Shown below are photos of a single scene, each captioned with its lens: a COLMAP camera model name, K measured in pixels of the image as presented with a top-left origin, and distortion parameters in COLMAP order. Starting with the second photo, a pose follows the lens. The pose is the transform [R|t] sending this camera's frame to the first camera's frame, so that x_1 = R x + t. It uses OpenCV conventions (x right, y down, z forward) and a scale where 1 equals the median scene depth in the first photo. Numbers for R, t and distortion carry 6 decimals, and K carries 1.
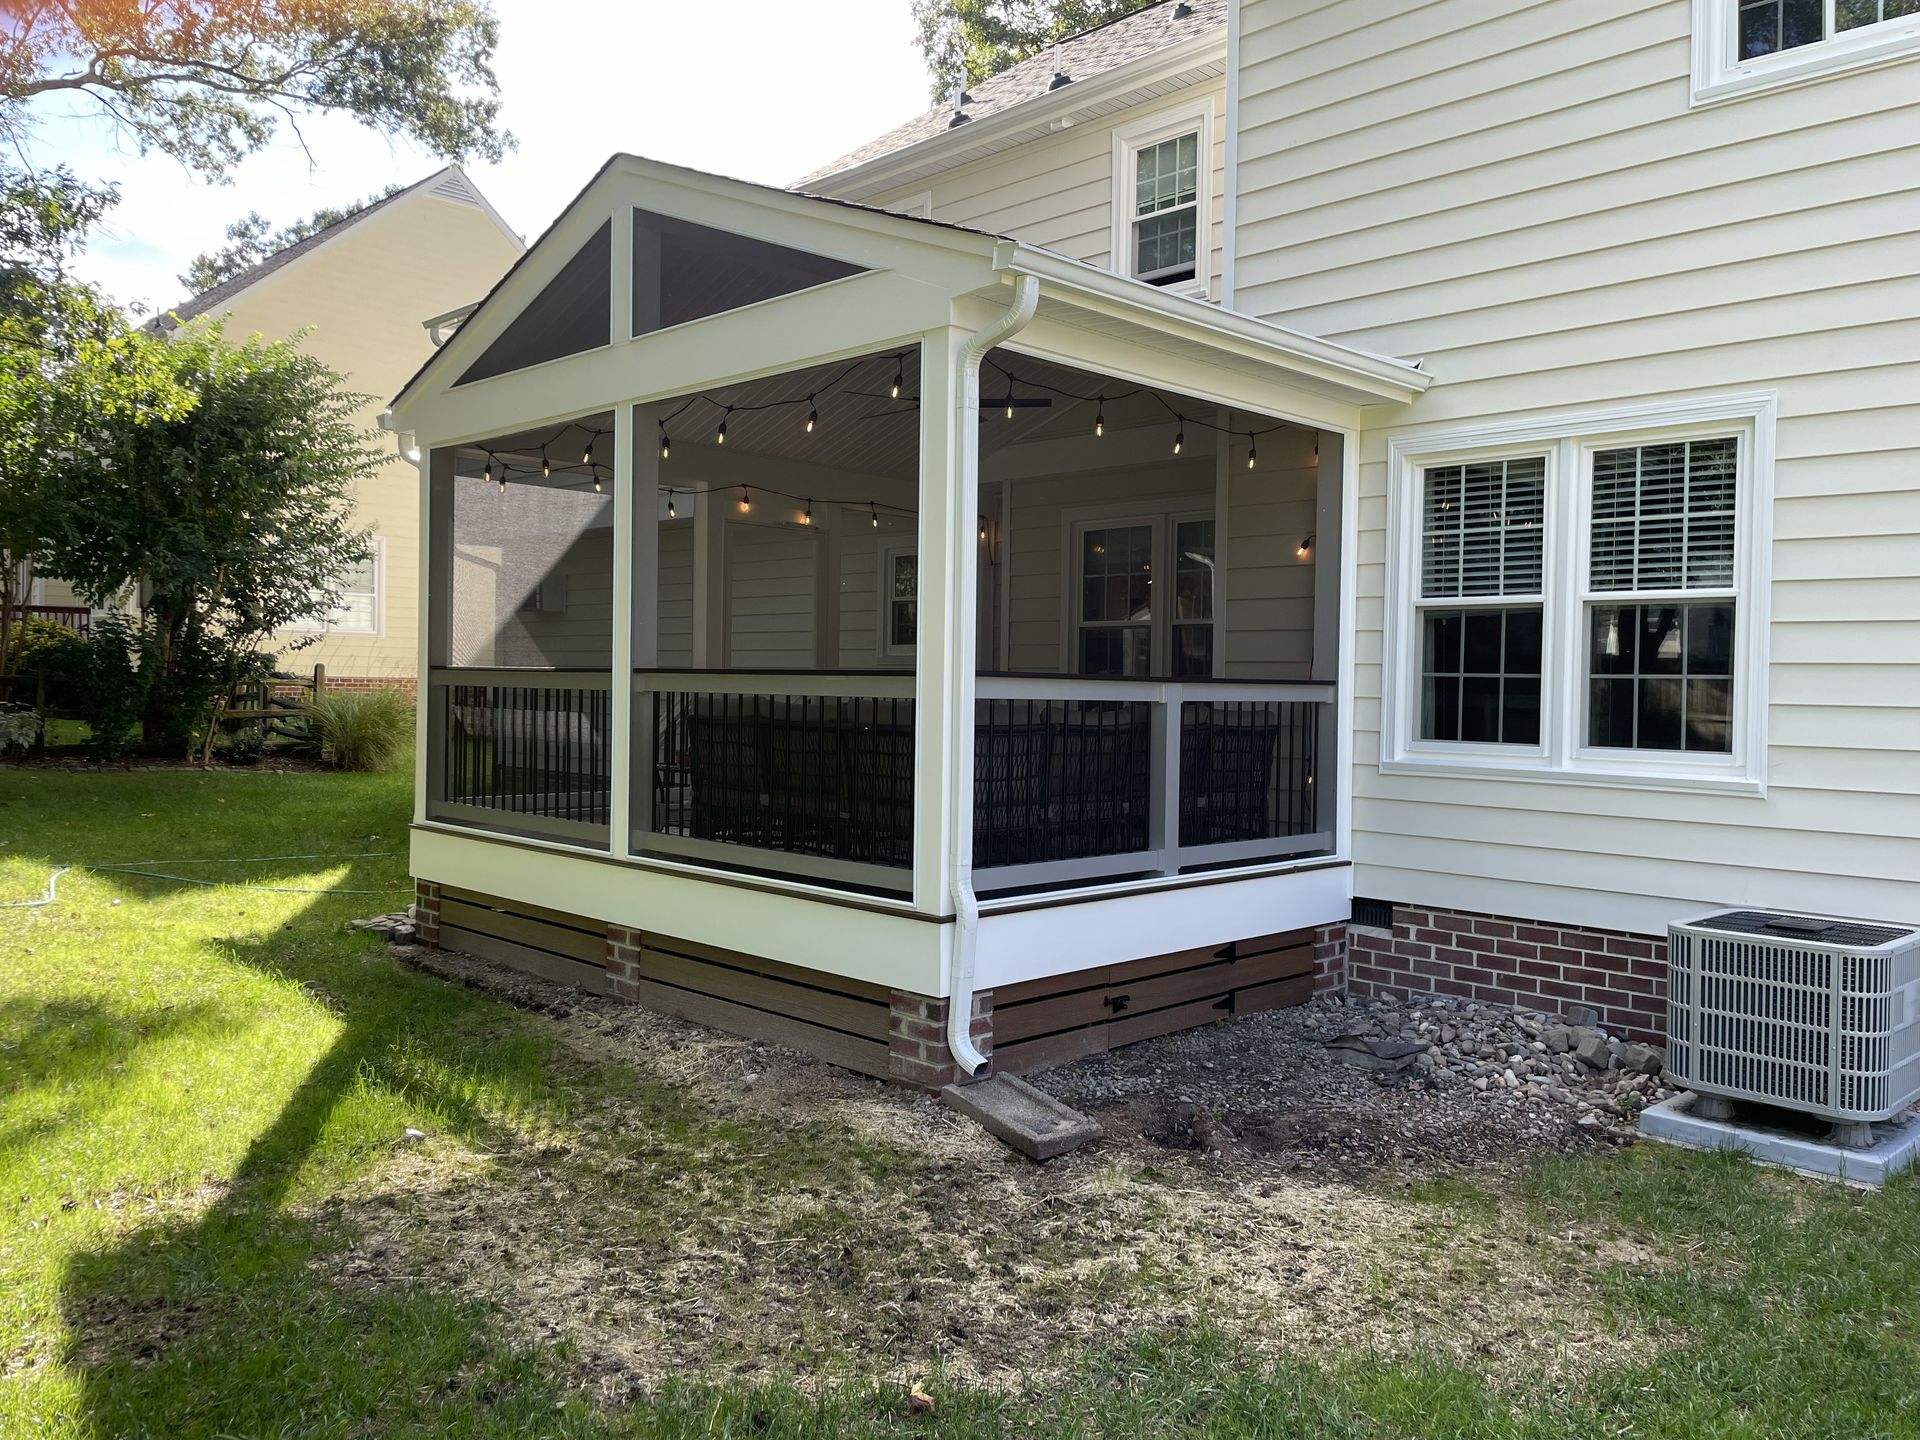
lens RADIAL K [[1459.7, 0, 963.7], [0, 1459.7, 686.3], [0, 0, 1]] dist [0.076180, -0.095253]
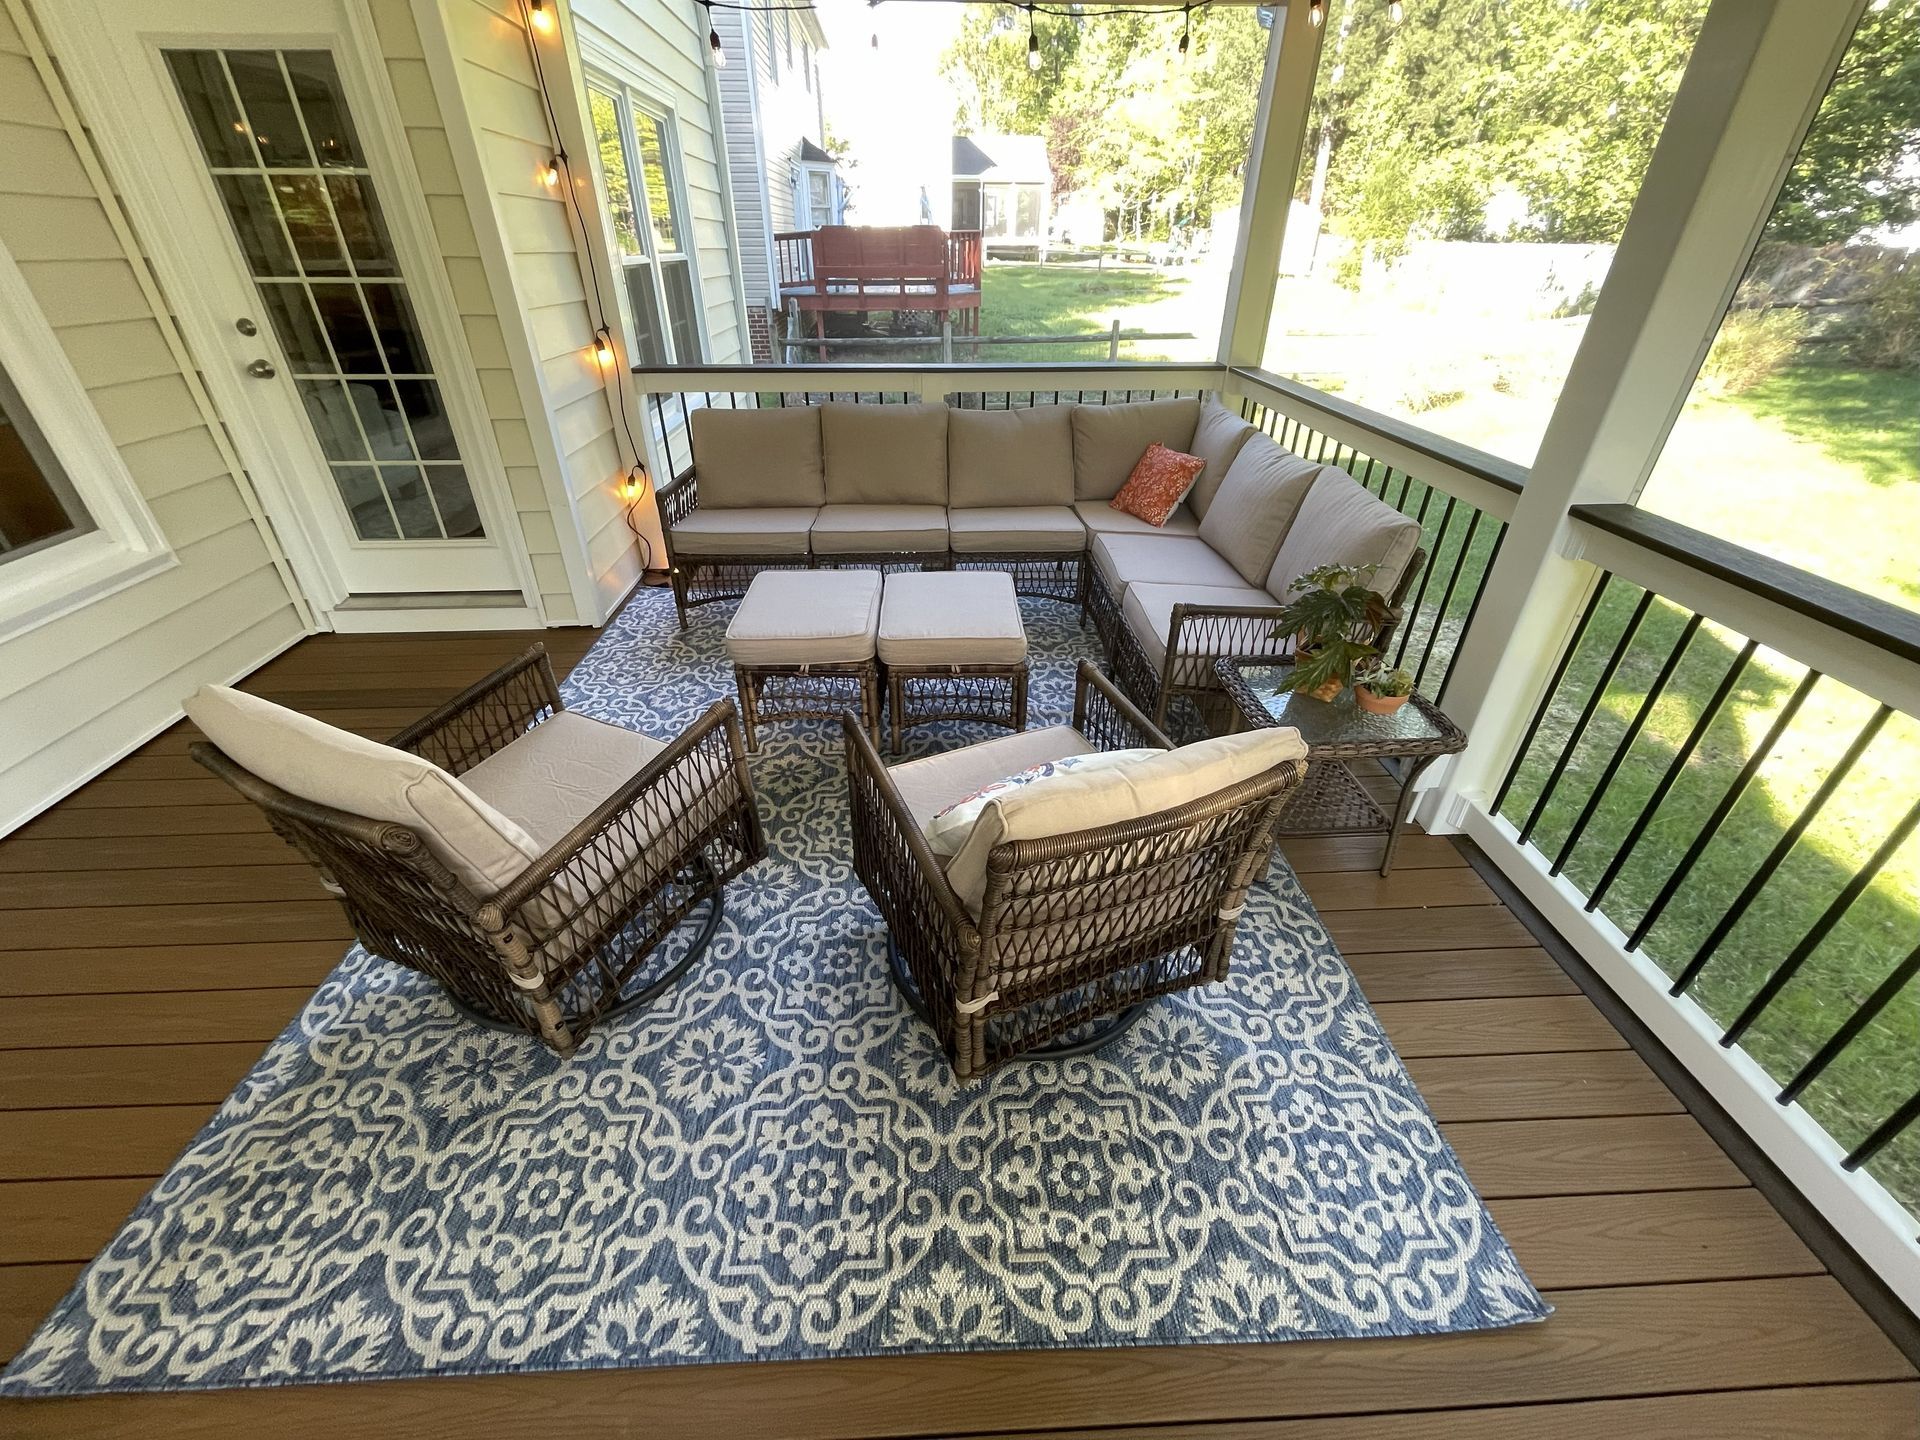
lens RADIAL K [[779.3, 0, 962.3], [0, 779.3, 713.9], [0, 0, 1]] dist [-0.002982, 0.002069]
pose [[-0.740246, -0.367956, 0.562711, -0.279148], [-0.016726, 0.846768, 0.531699, -0.093544], [-0.672128, 0.384176, -0.632972, 1.484461]]
